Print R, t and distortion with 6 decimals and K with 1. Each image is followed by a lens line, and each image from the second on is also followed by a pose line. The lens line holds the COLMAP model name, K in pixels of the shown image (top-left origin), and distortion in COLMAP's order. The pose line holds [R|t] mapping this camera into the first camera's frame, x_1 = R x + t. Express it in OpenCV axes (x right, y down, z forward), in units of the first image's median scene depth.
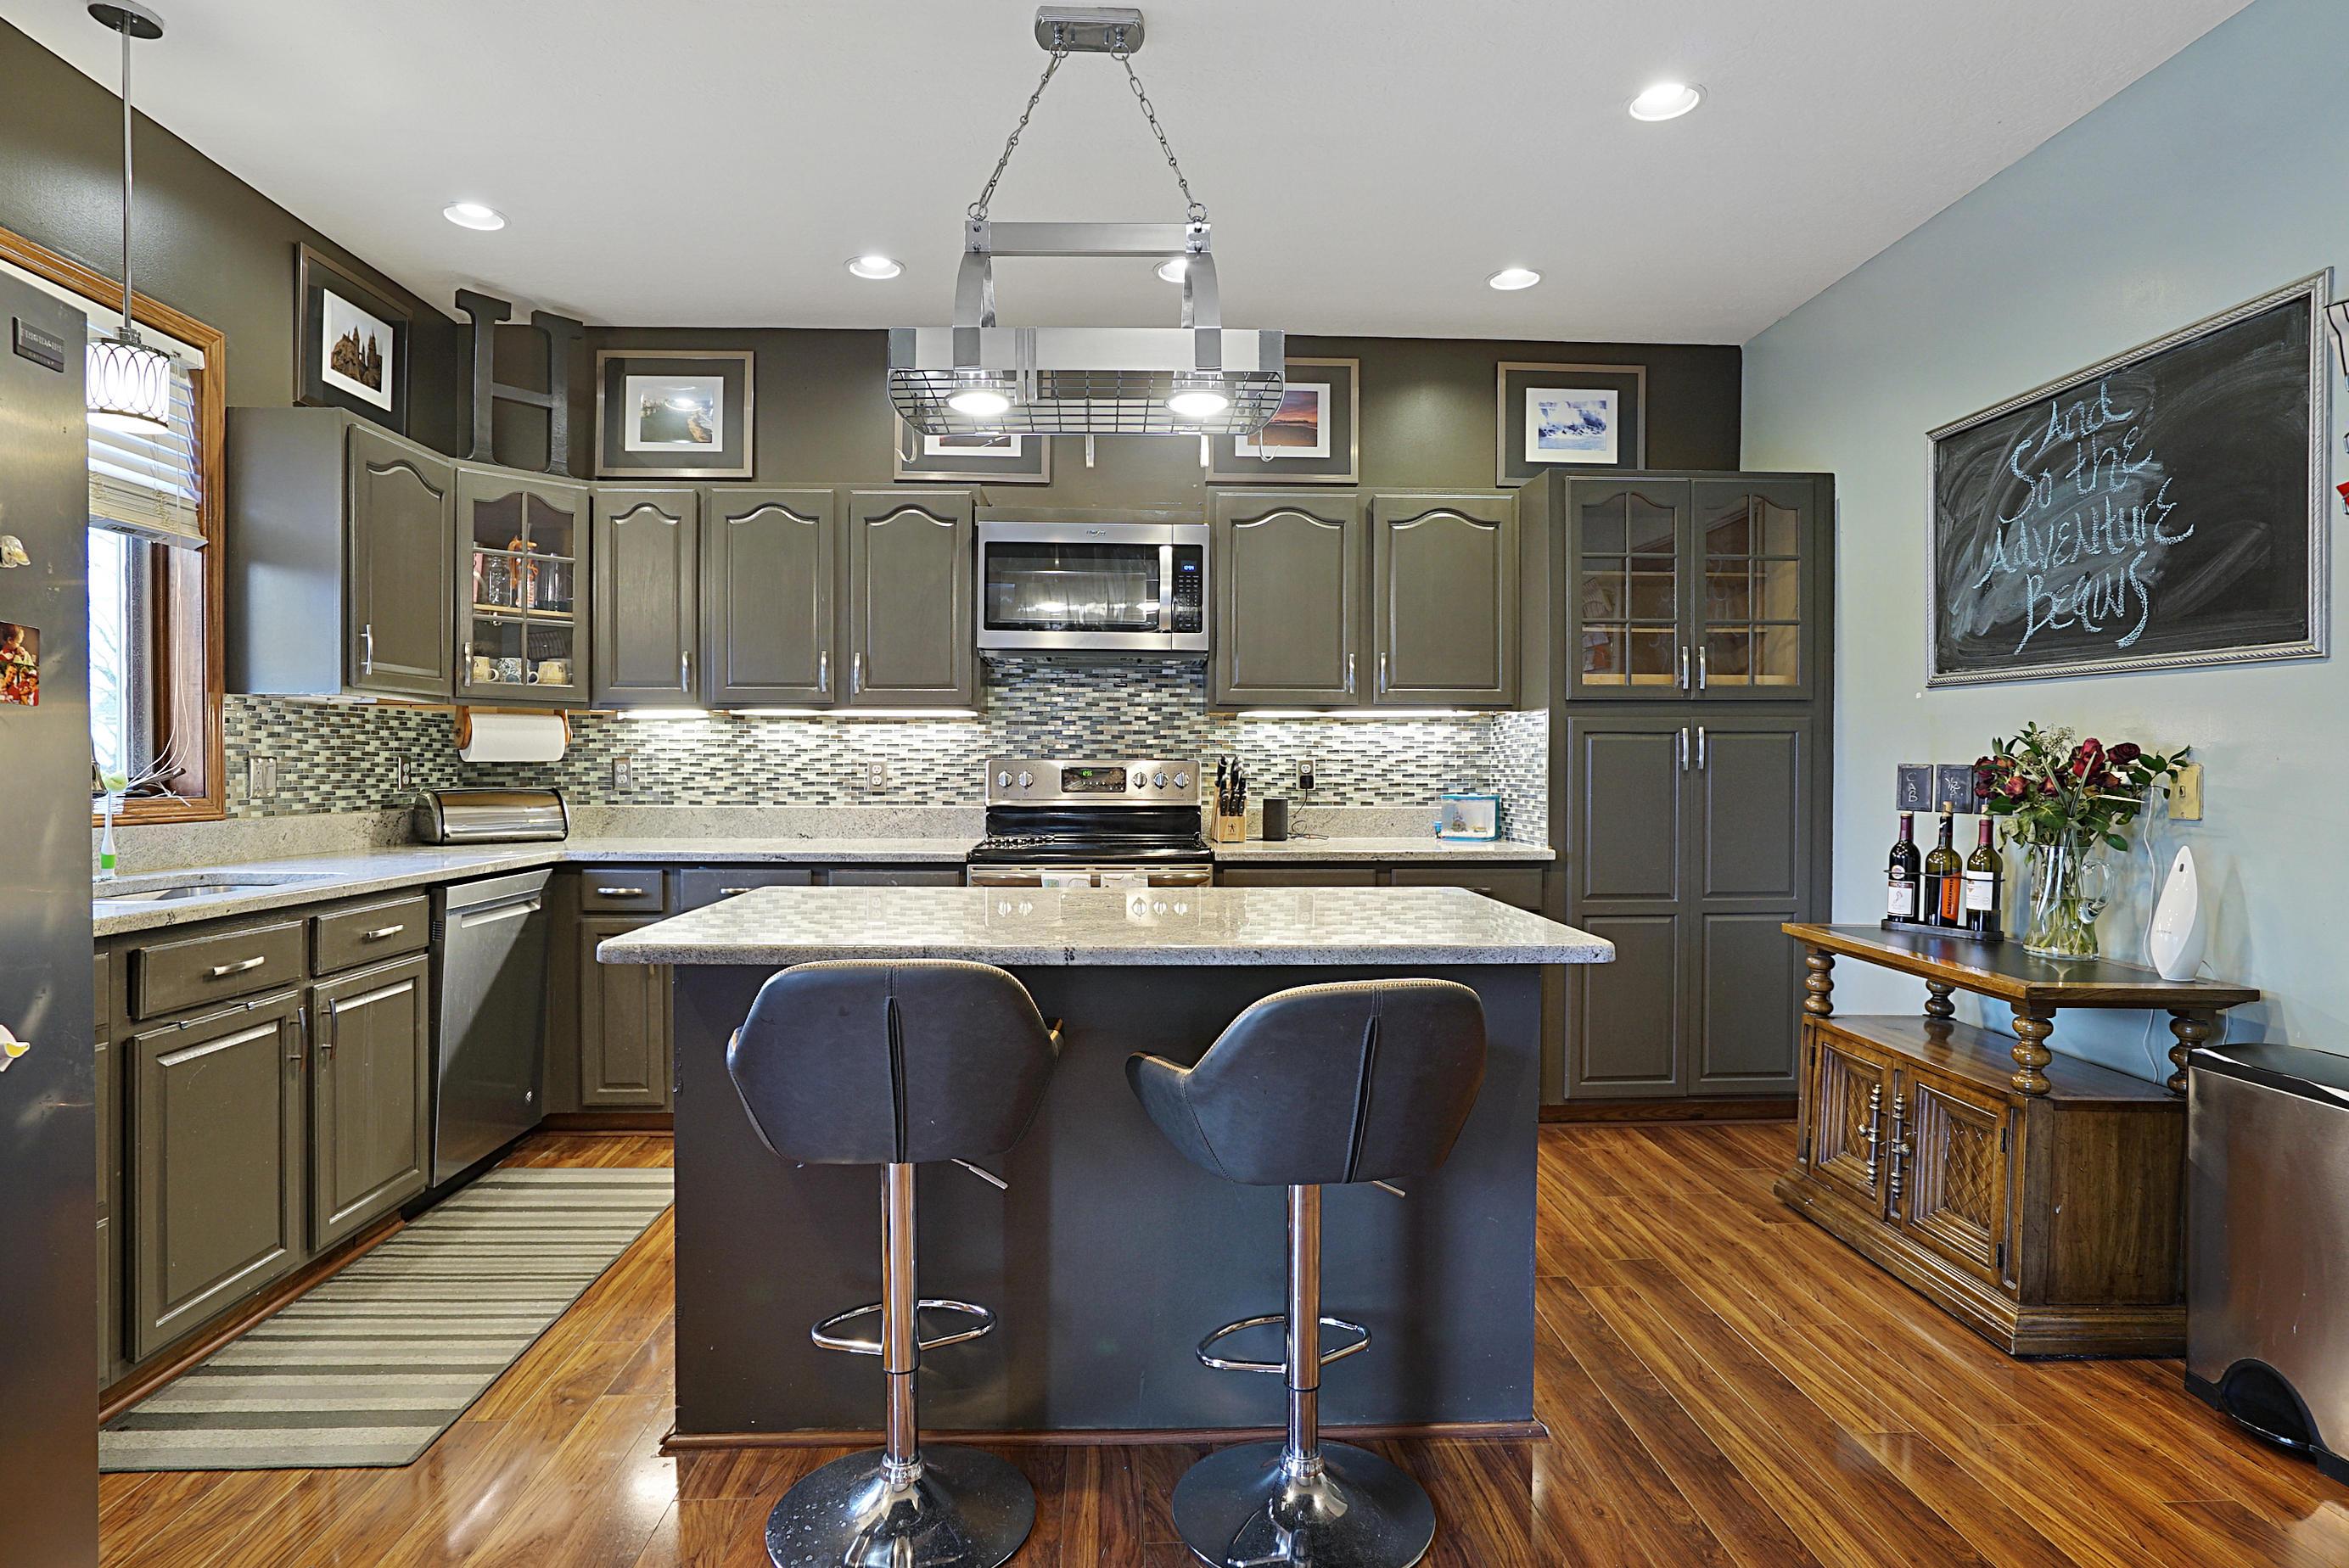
lens RADIAL K [[1258.0, 0, 1181.8], [0, 1258.0, 782.6], [0, 0, 1]] dist [-0.018057, 0.011126]
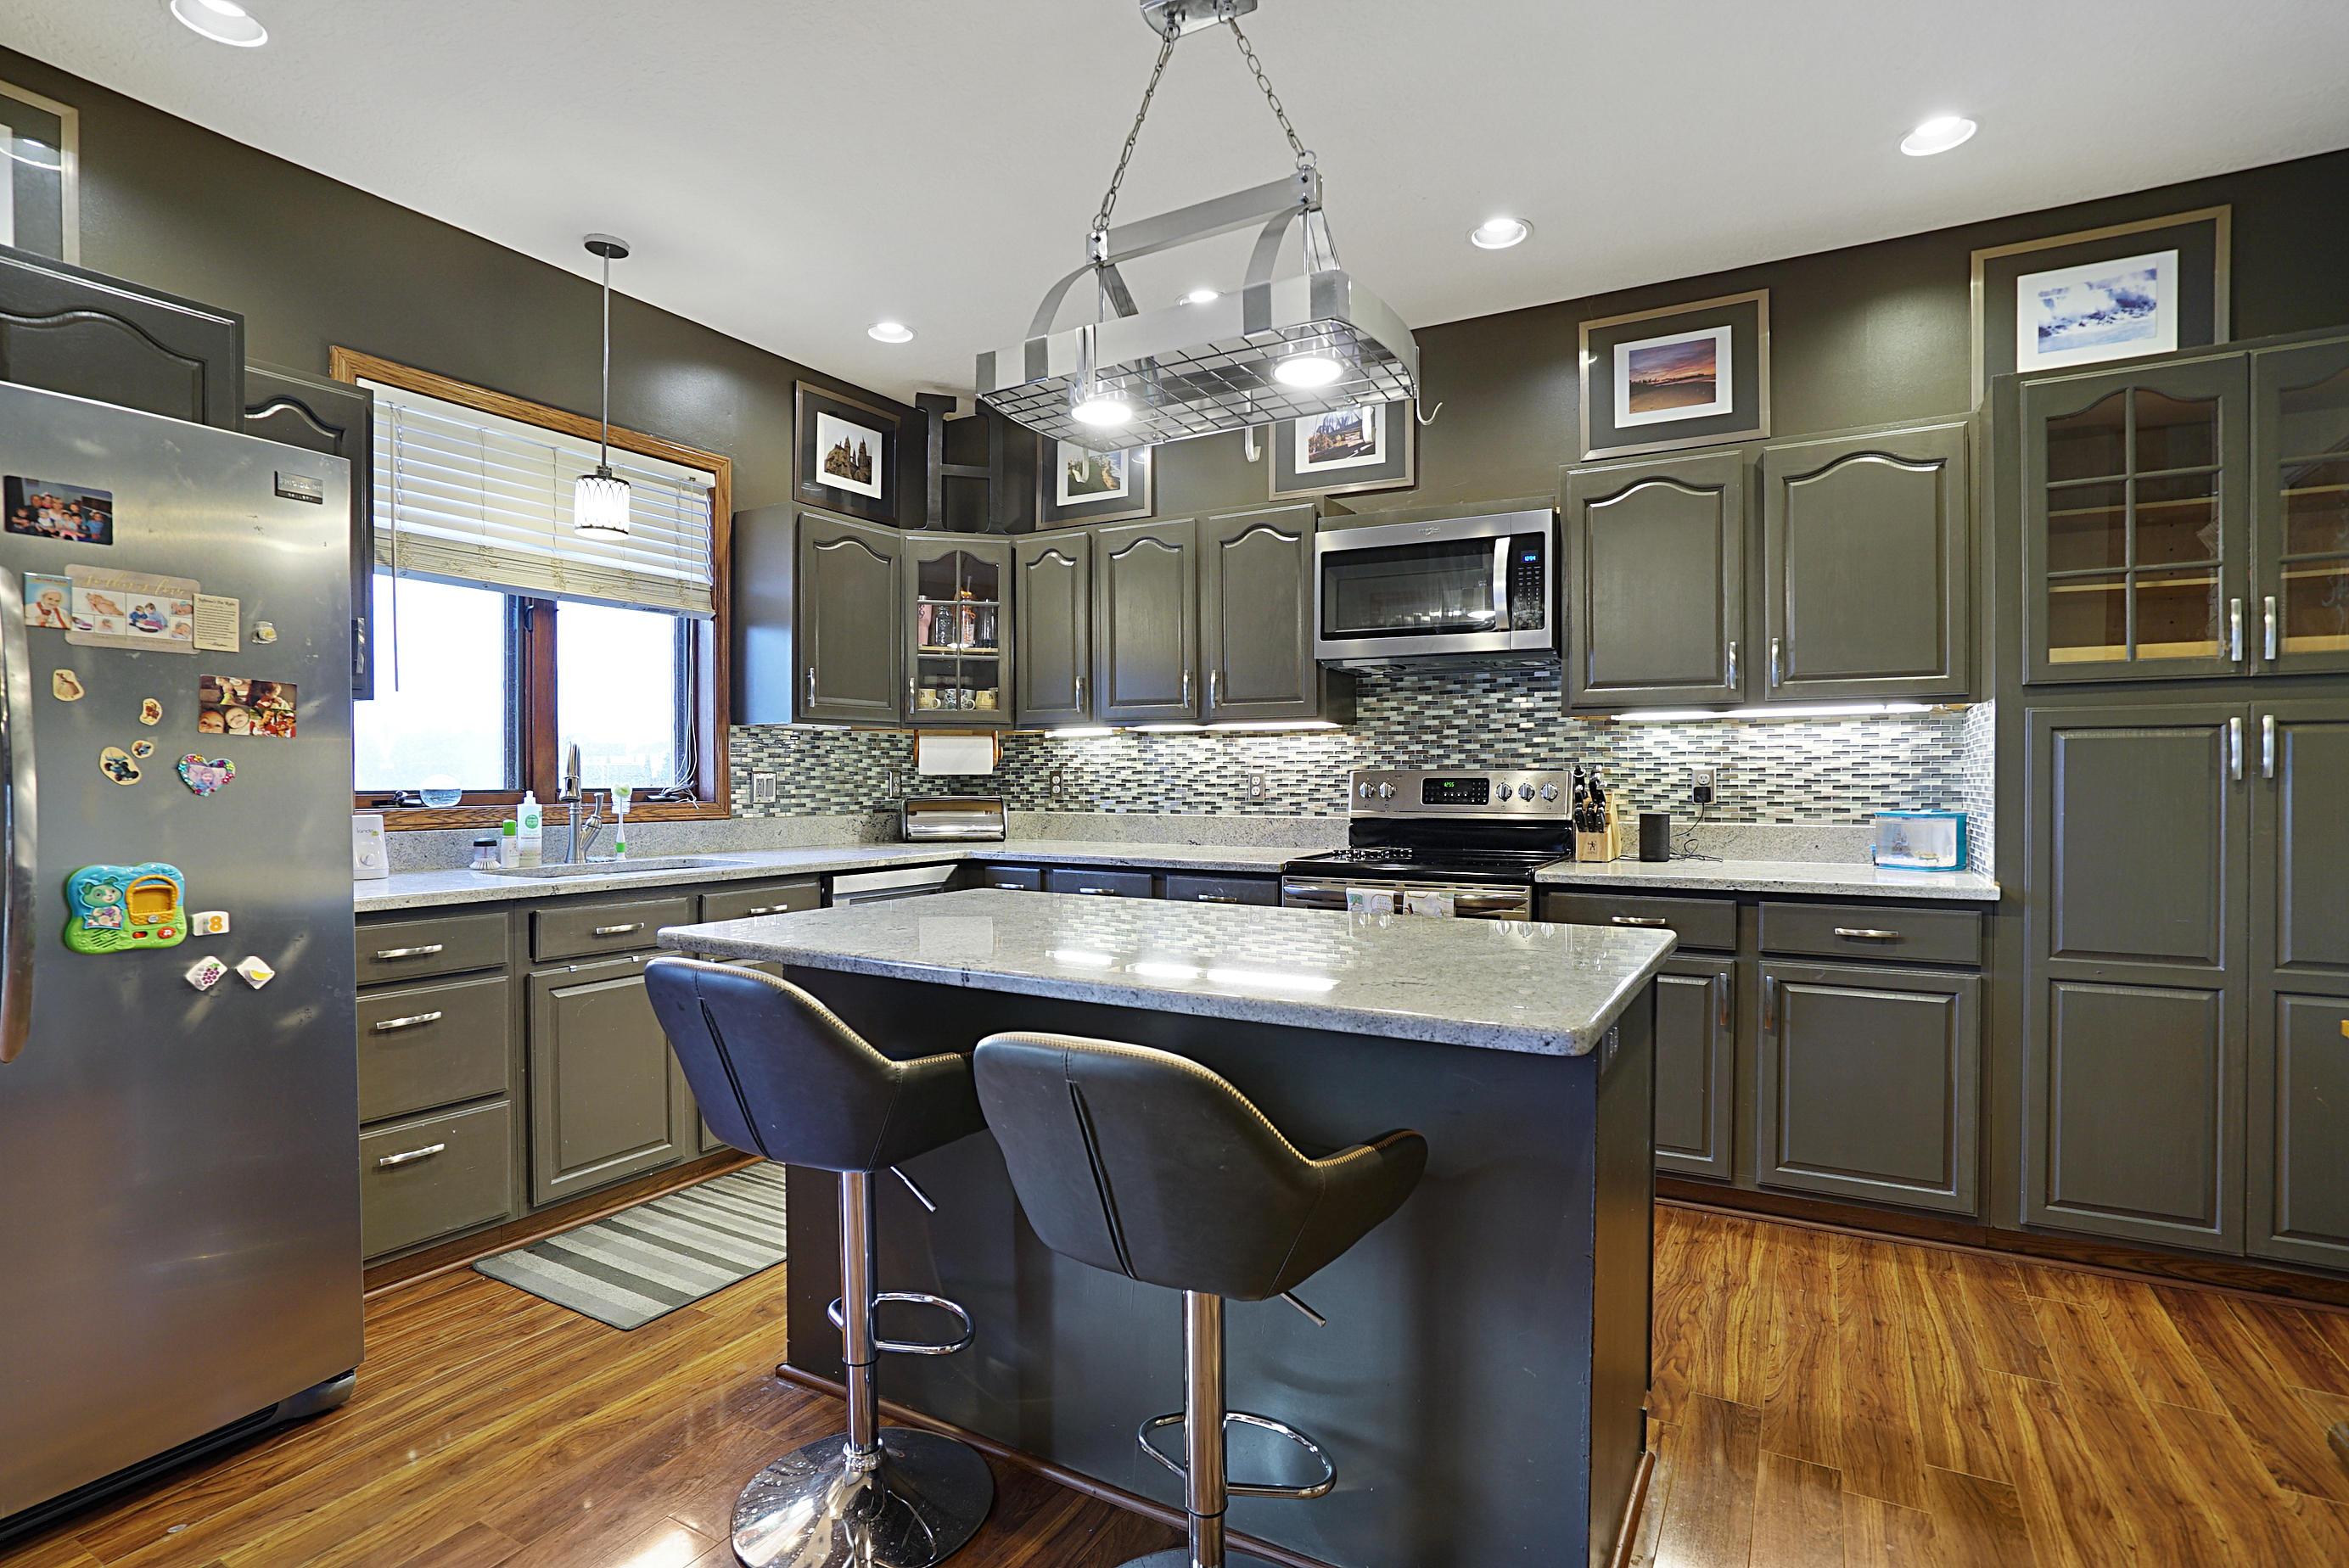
lens RADIAL K [[1176.7, 0, 1168.4], [0, 1176.7, 786.5], [0, 0, 1]] dist [-0.025095, 0.012257]
pose [[0.843952, 0.000940, -0.536417, 0.242295], [-0.004015, 0.999982, -0.004564, -0.000983], [0.536403, 0.006006, 0.843941, 0.147406]]
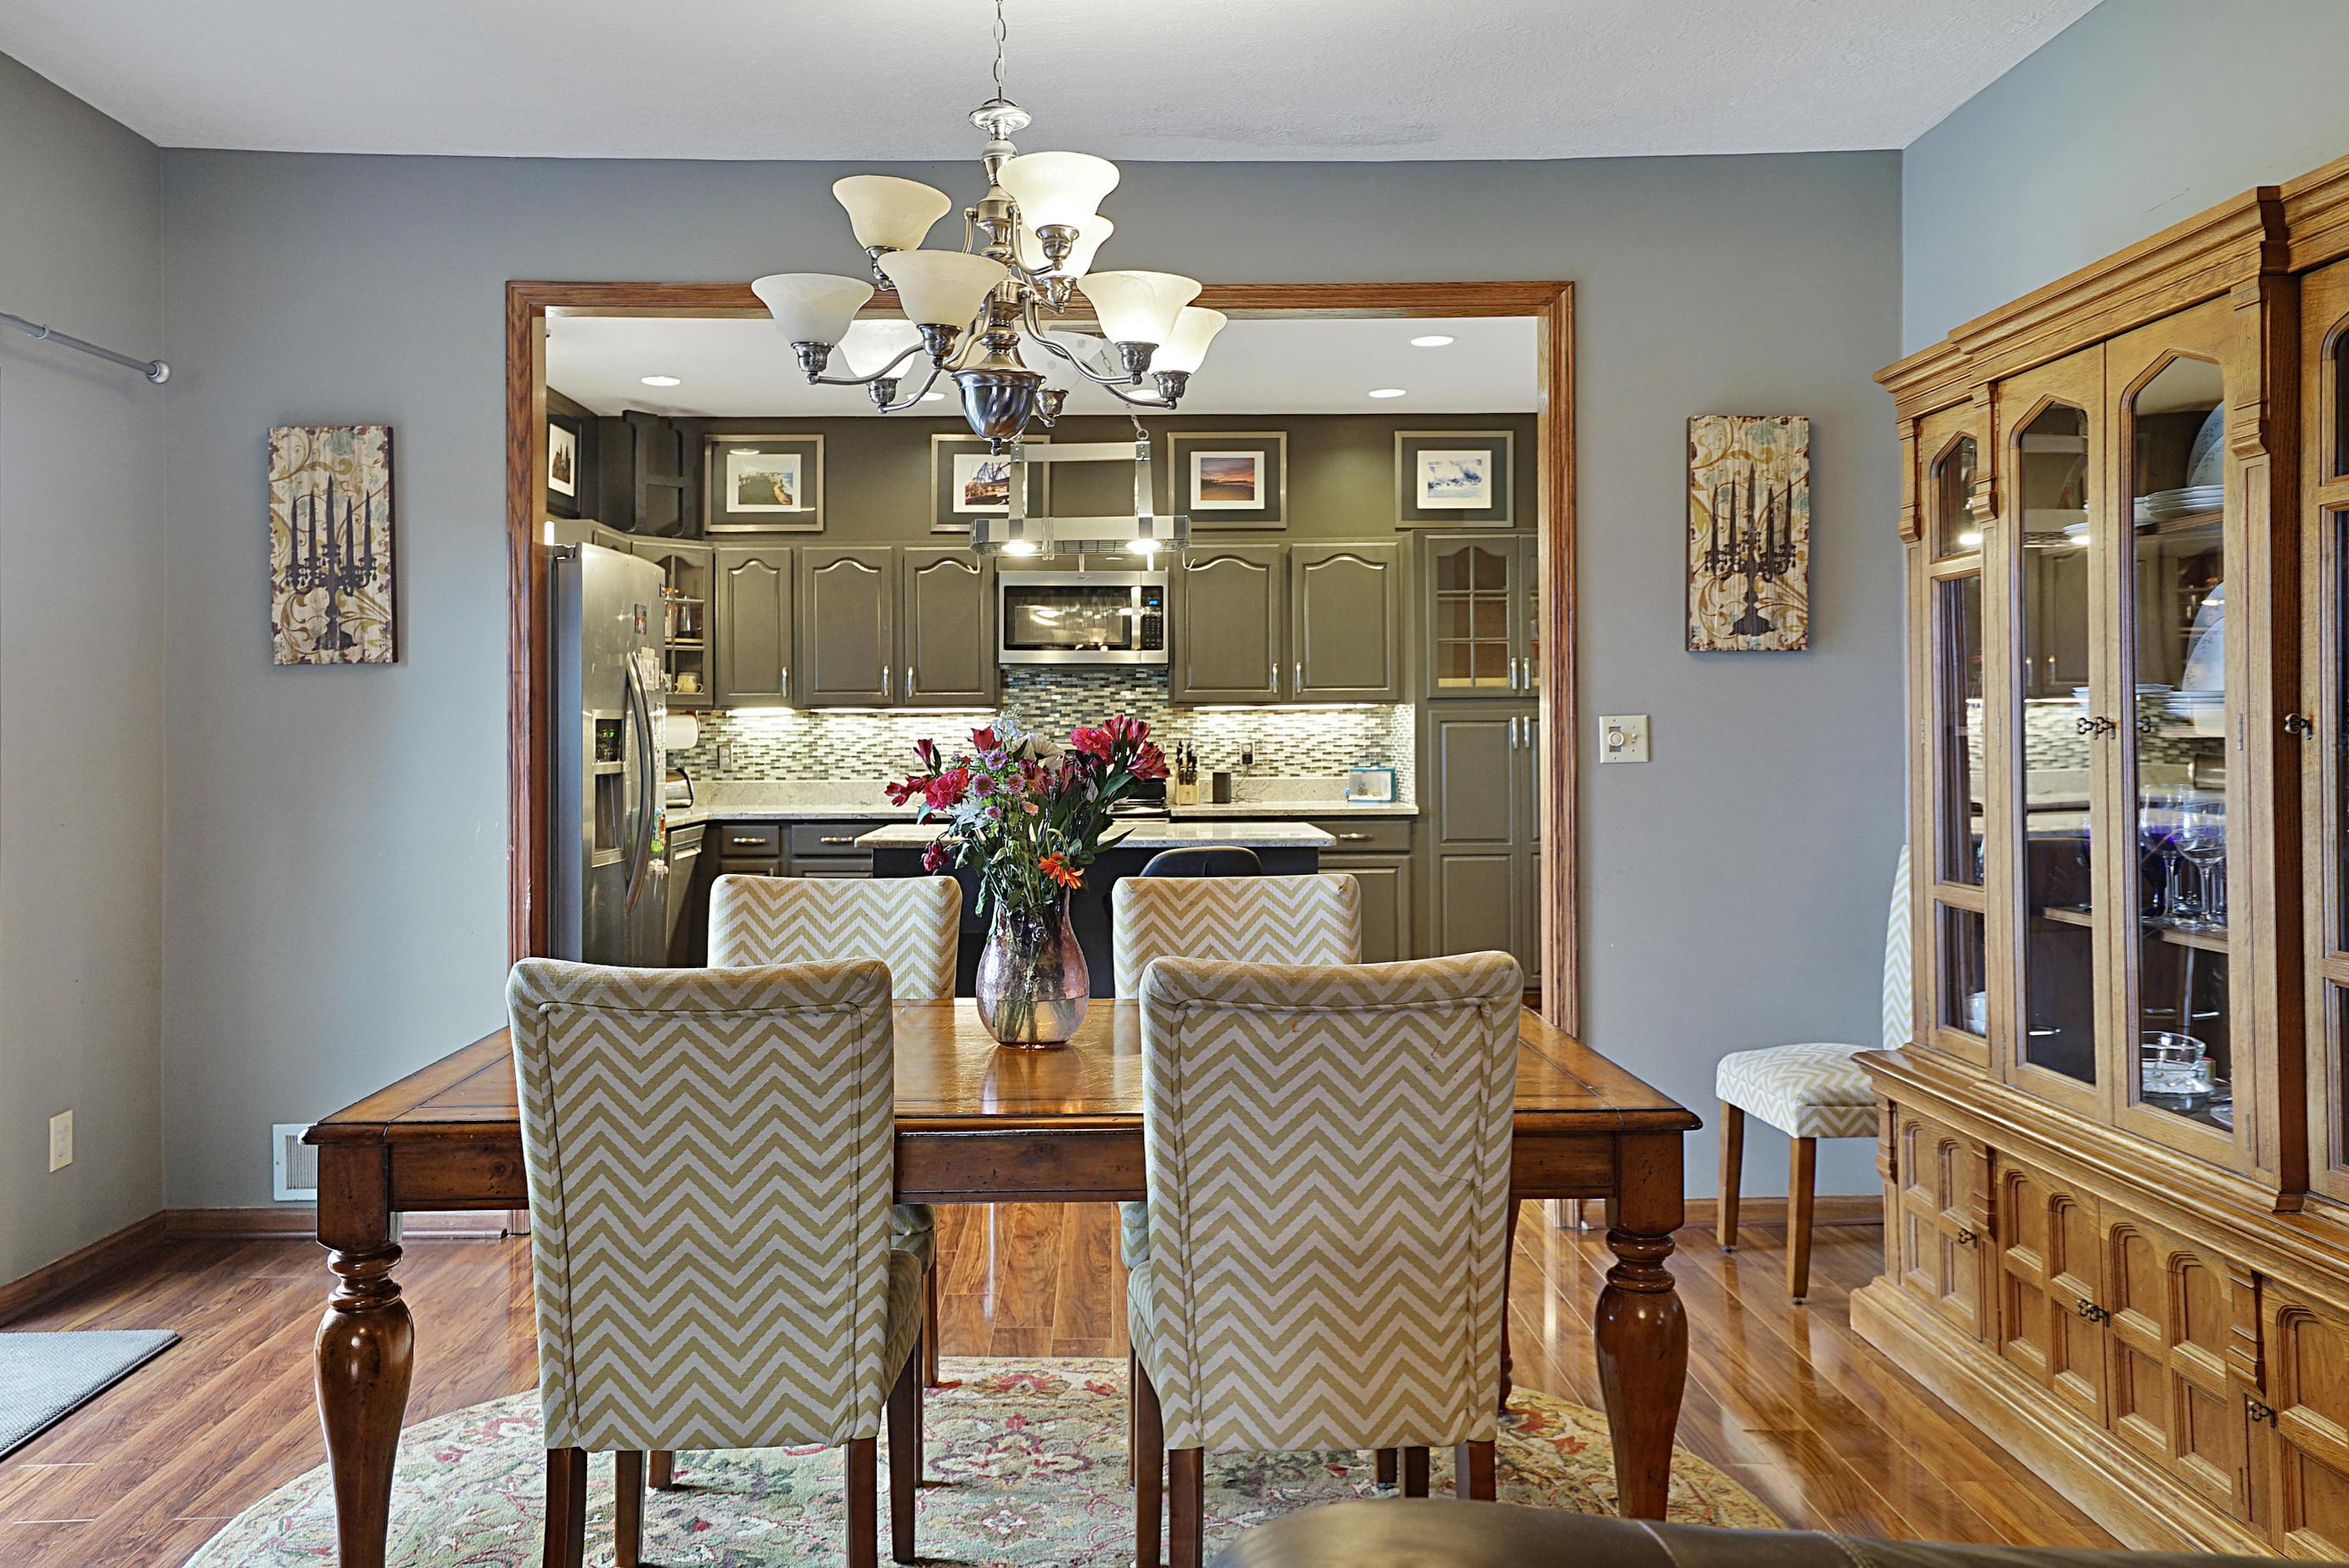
lens RADIAL K [[1786.2, 0, 1156.5], [0, 1786.2, 762.0], [0, 0, 1]] dist [0.104161, 0.000847]
pose [[0.999582, -0.007765, -0.027834, 0.062128], [0.007827, 0.999967, 0.002113, -0.002381], [0.027817, -0.002330, 0.999610, -0.936919]]
